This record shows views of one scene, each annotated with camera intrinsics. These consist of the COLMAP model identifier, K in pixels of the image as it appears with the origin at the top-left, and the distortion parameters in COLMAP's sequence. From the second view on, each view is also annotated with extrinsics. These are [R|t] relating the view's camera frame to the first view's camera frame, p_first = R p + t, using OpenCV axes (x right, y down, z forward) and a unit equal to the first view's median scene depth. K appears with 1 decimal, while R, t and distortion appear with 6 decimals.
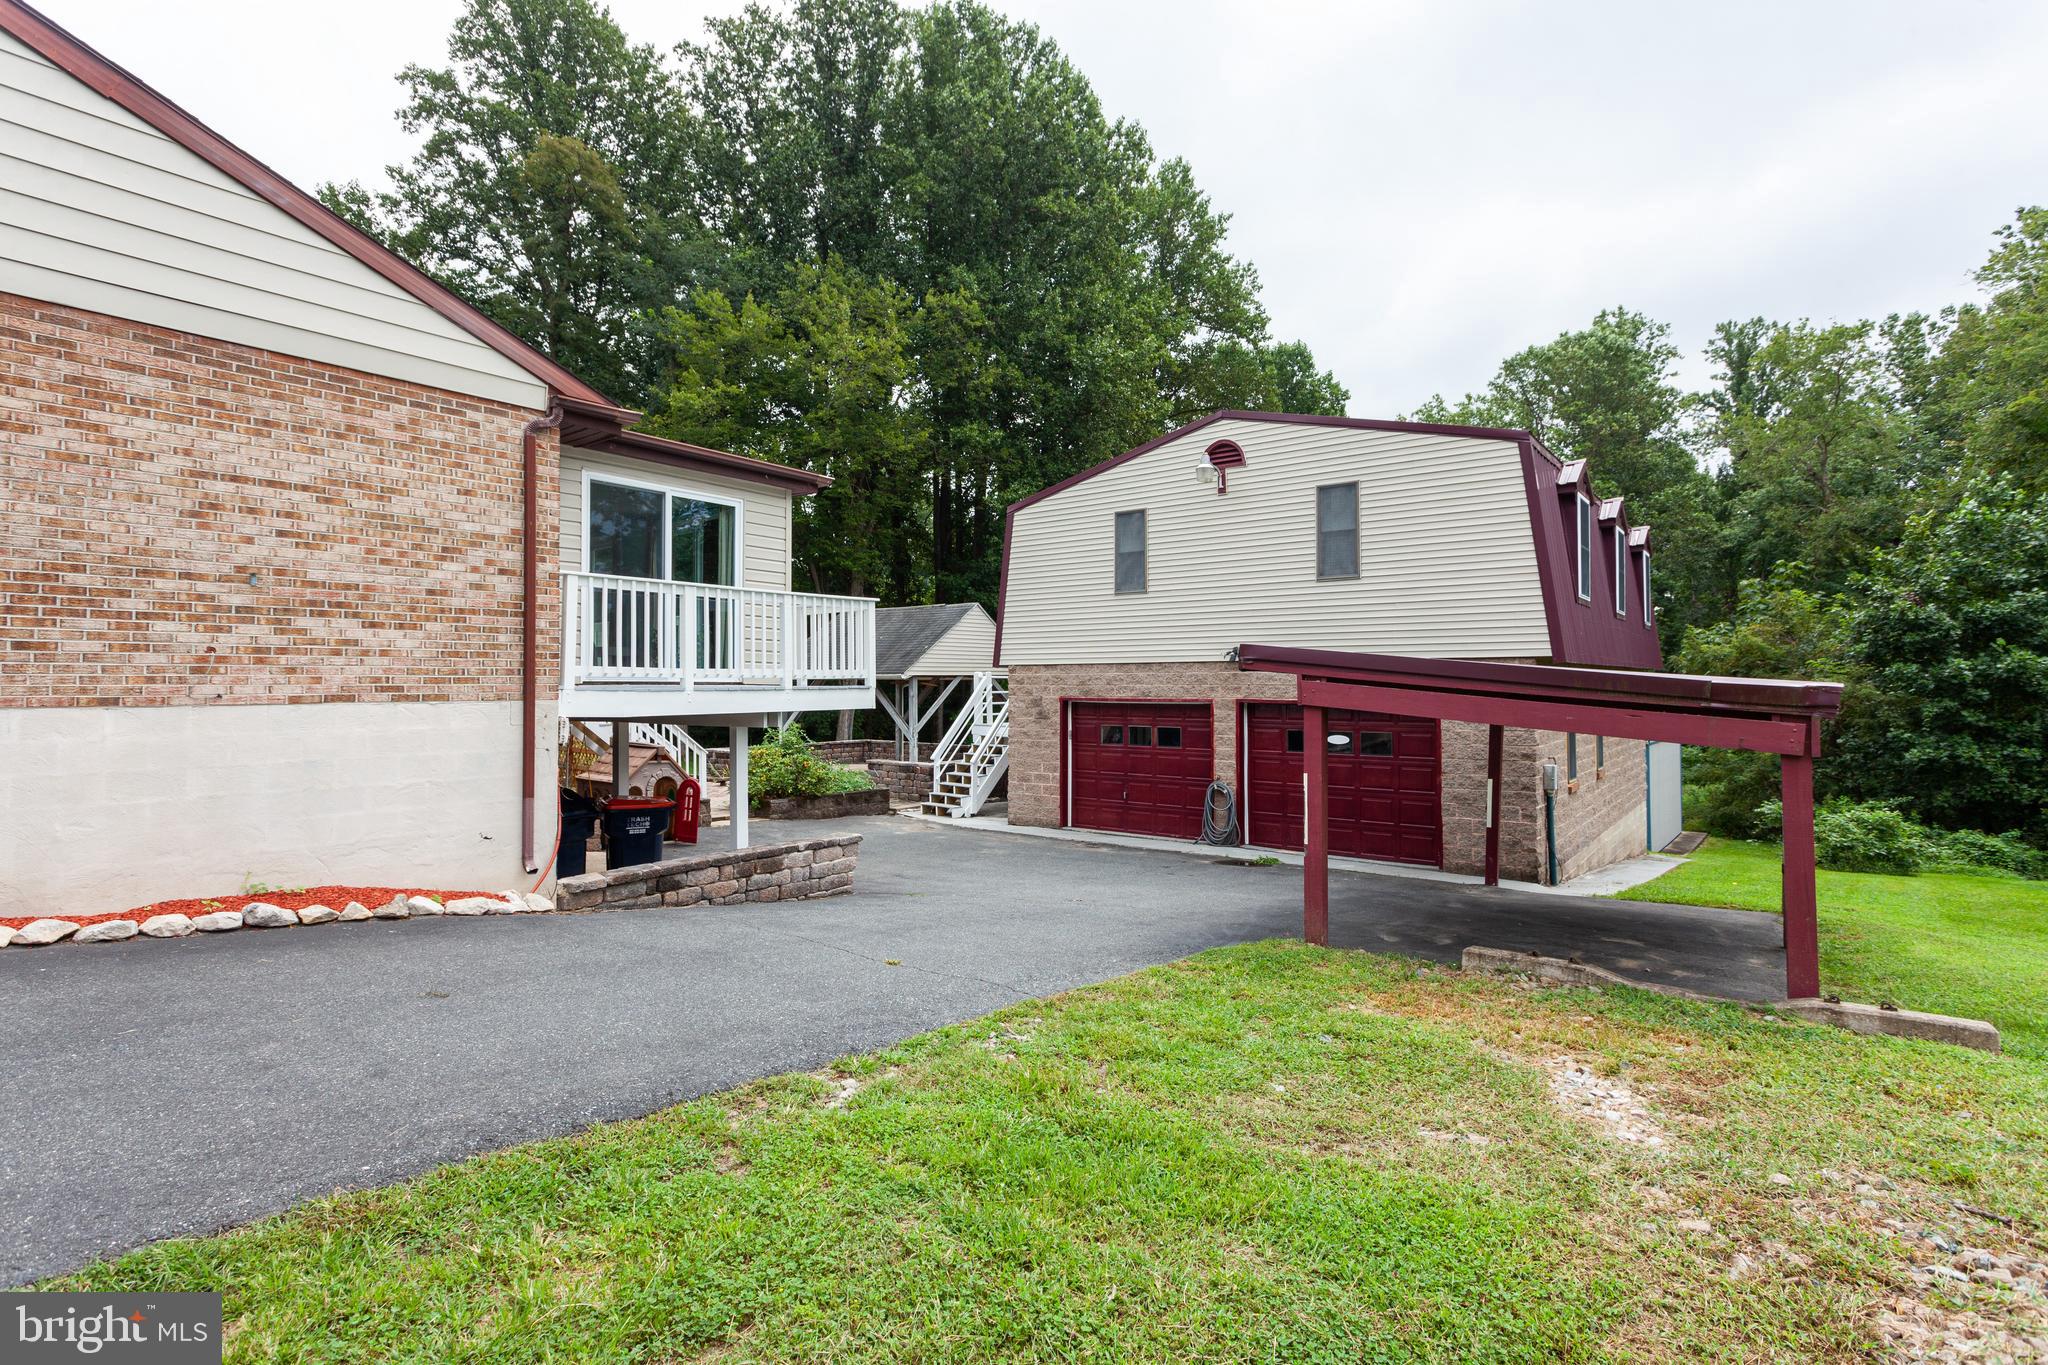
lens RADIAL K [[978.0, 0, 1024.0], [0, 978.0, 682.5], [0, 0, 1]] dist [0.003088, 0.000483]
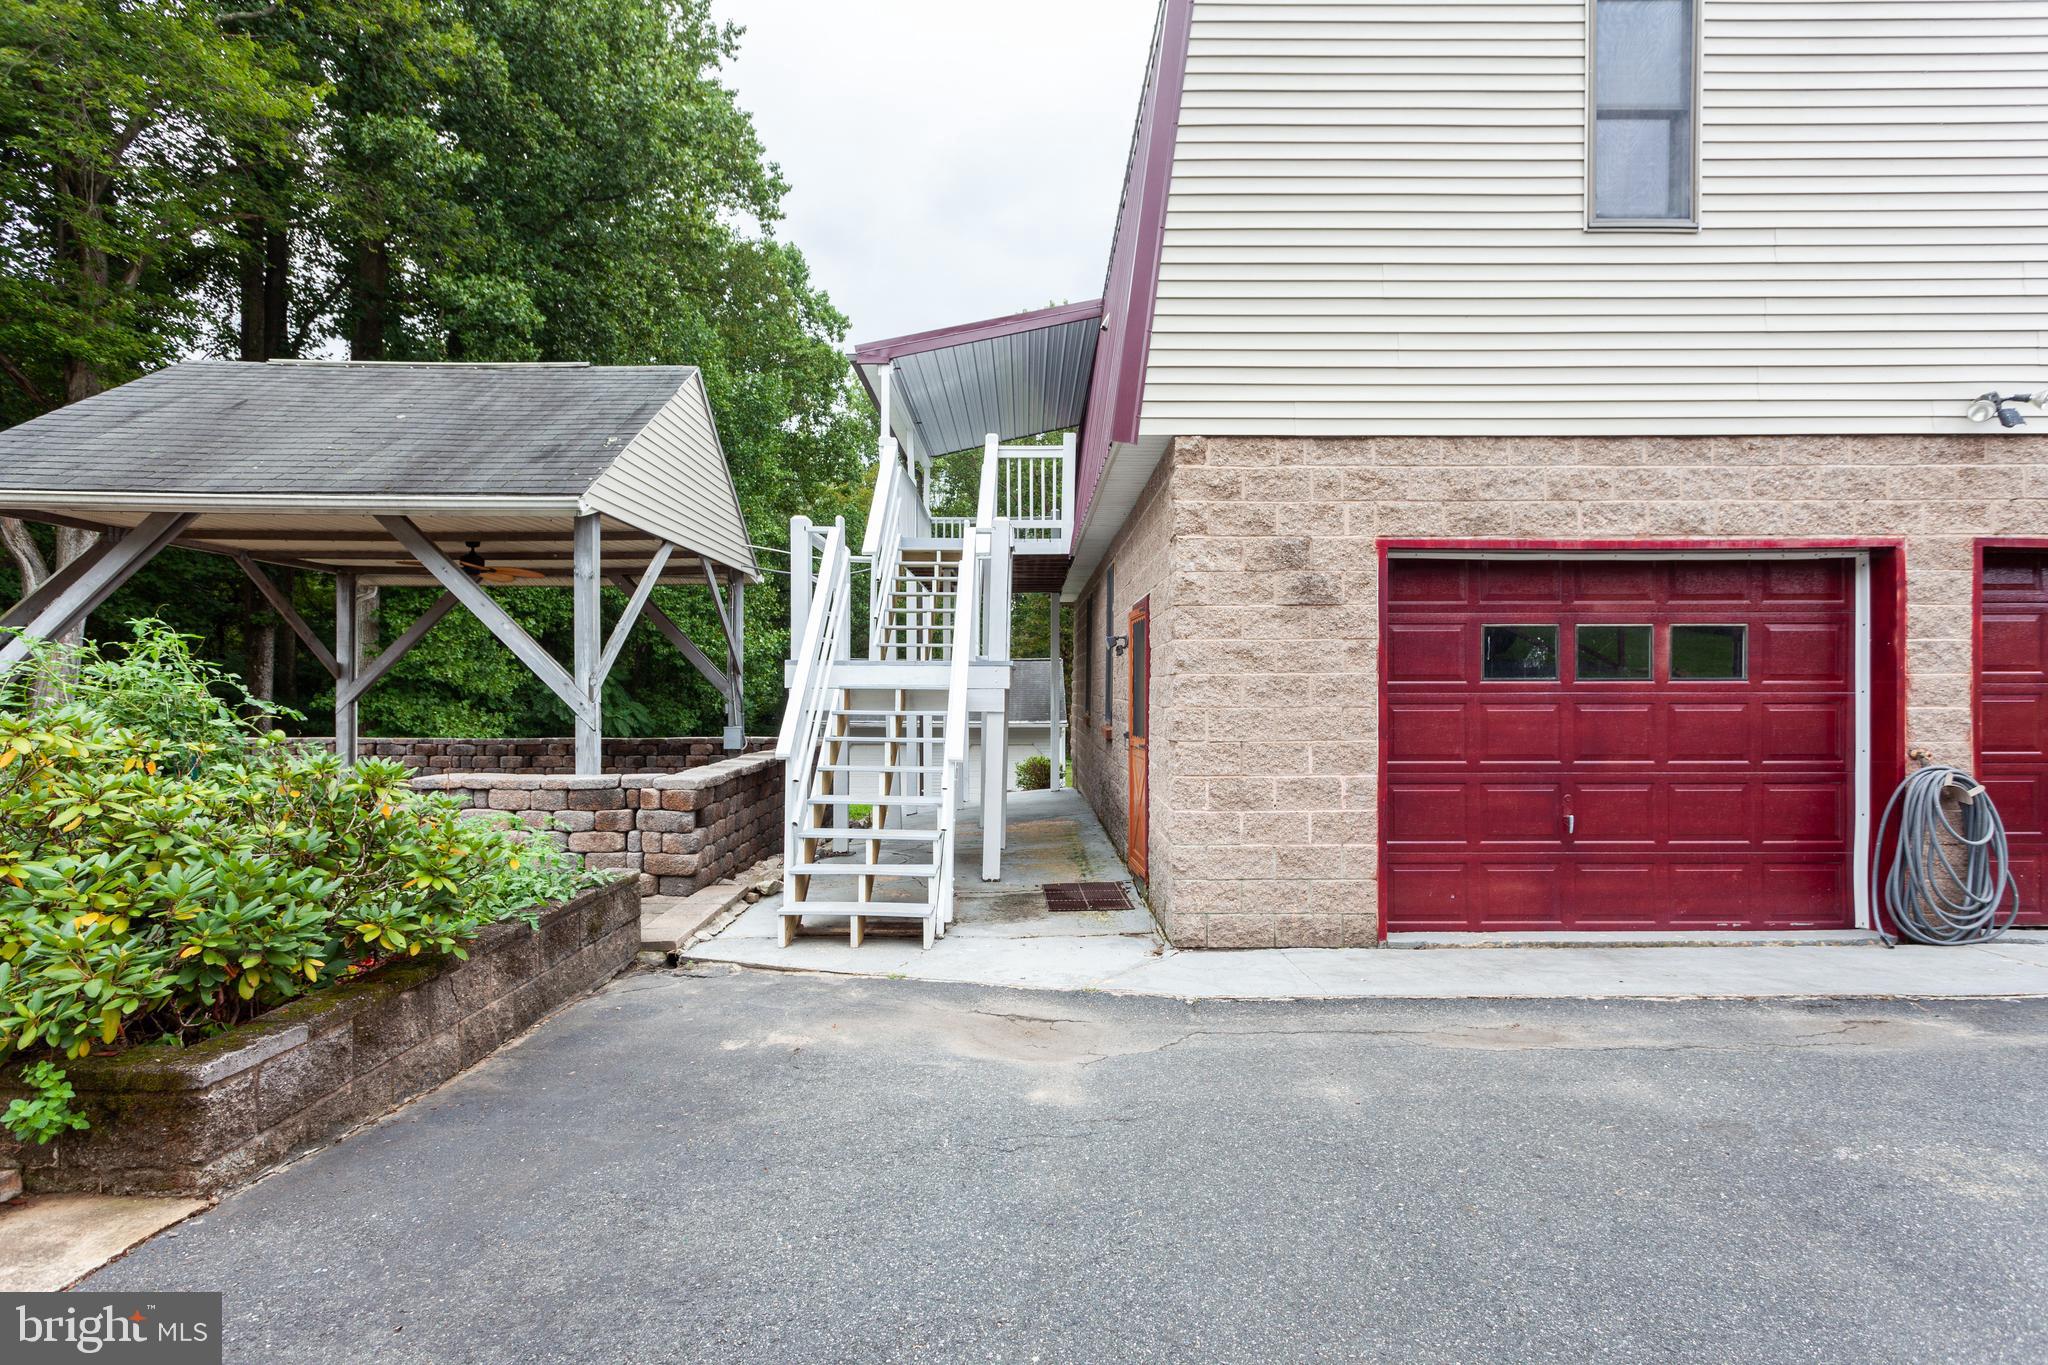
lens RADIAL K [[981.3, 0, 1029.3], [0, 981.3, 702.6], [0, 0, 1]] dist [0.002556, 0.001360]
pose [[0.781690, -0.007289, 0.623624, -0.254509], [-0.000884, 0.999918, 0.012796, 0.064723], [-0.623666, -0.010553, 0.781620, 0.809153]]
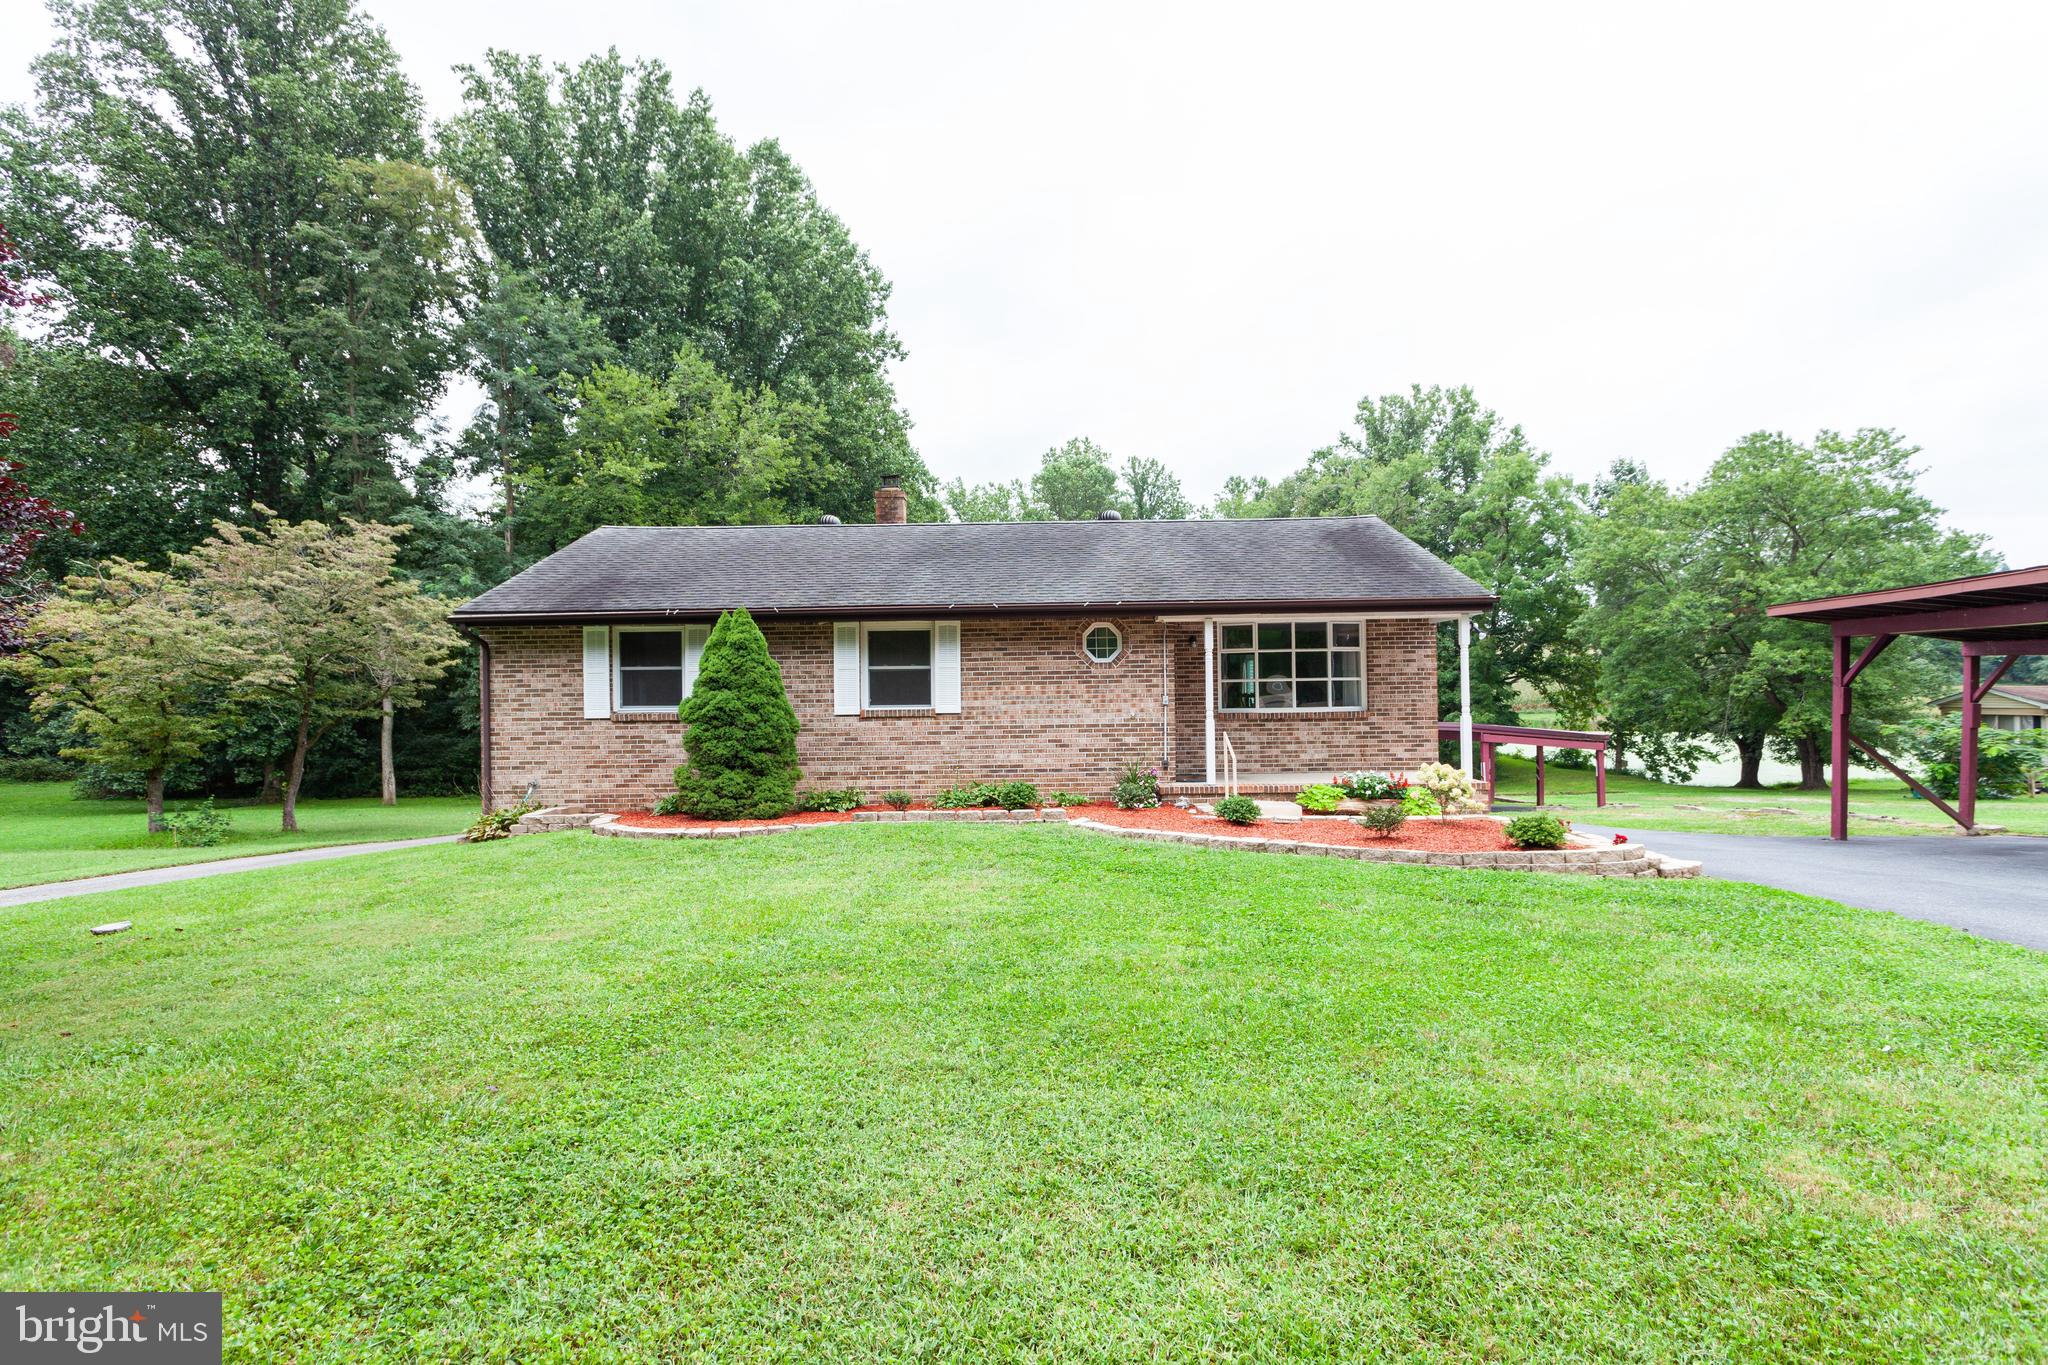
lens RADIAL K [[981.3, 0, 1029.3], [0, 981.3, 702.6], [0, 0, 1]] dist [0.002556, 0.001360]
pose [[0.794499, -0.012442, 0.607138, -1.216561], [0.006690, 0.999909, 0.011737, -0.065470], [-0.607229, -0.005263, 0.794510, -0.291493]]
